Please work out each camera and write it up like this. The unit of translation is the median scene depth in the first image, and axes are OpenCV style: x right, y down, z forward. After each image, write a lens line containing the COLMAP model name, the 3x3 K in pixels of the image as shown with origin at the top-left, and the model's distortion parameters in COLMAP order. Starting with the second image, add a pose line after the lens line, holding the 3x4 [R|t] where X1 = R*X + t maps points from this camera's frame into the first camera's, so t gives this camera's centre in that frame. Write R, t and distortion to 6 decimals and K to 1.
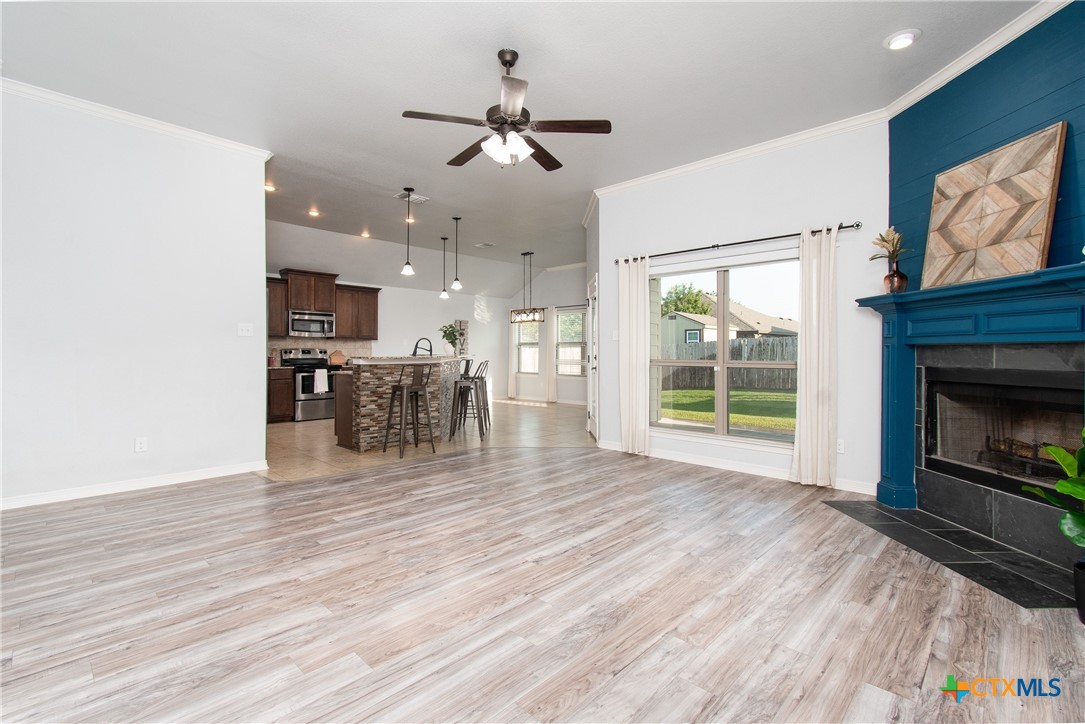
lens RADIAL K [[488.6, 0, 540.7], [0, 488.6, 353.2], [0, 0, 1]] dist [0.005278, -0.002053]
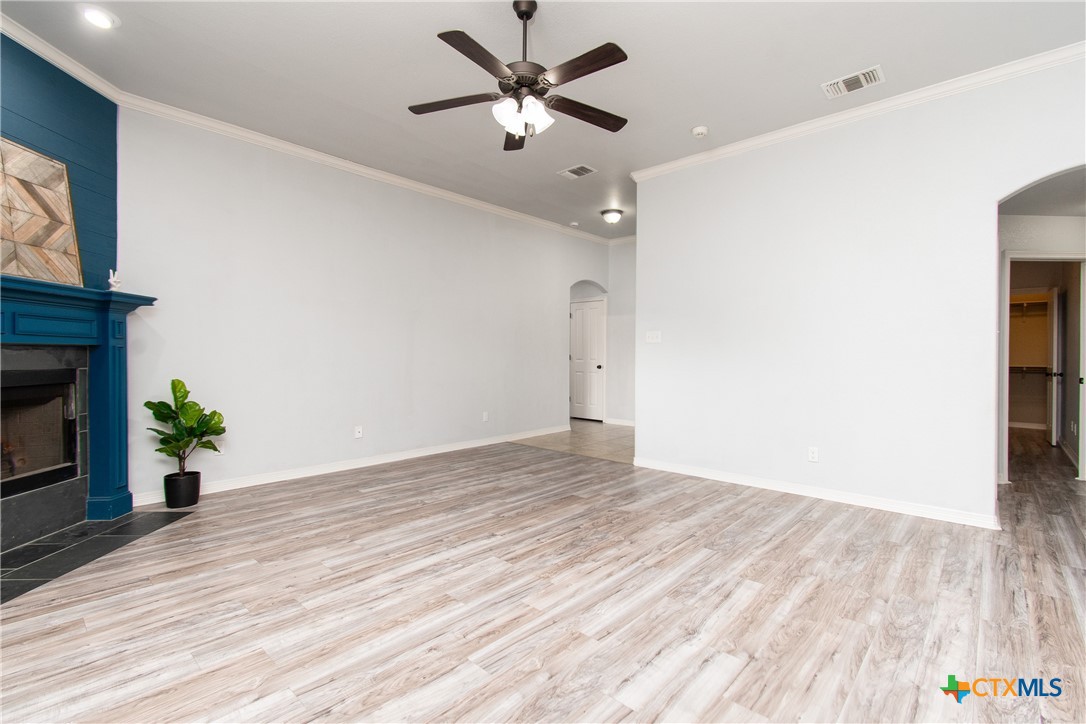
lens RADIAL K [[489.1, 0, 550.9], [0, 489.1, 361.8], [0, 0, 1]] dist [0.005278, -0.002053]
pose [[-0.998913, -0.007031, -0.046079, -0.078202], [-0.007785, 0.999839, 0.016197, -0.008722], [0.045958, 0.016538, -0.998806, 1.889434]]
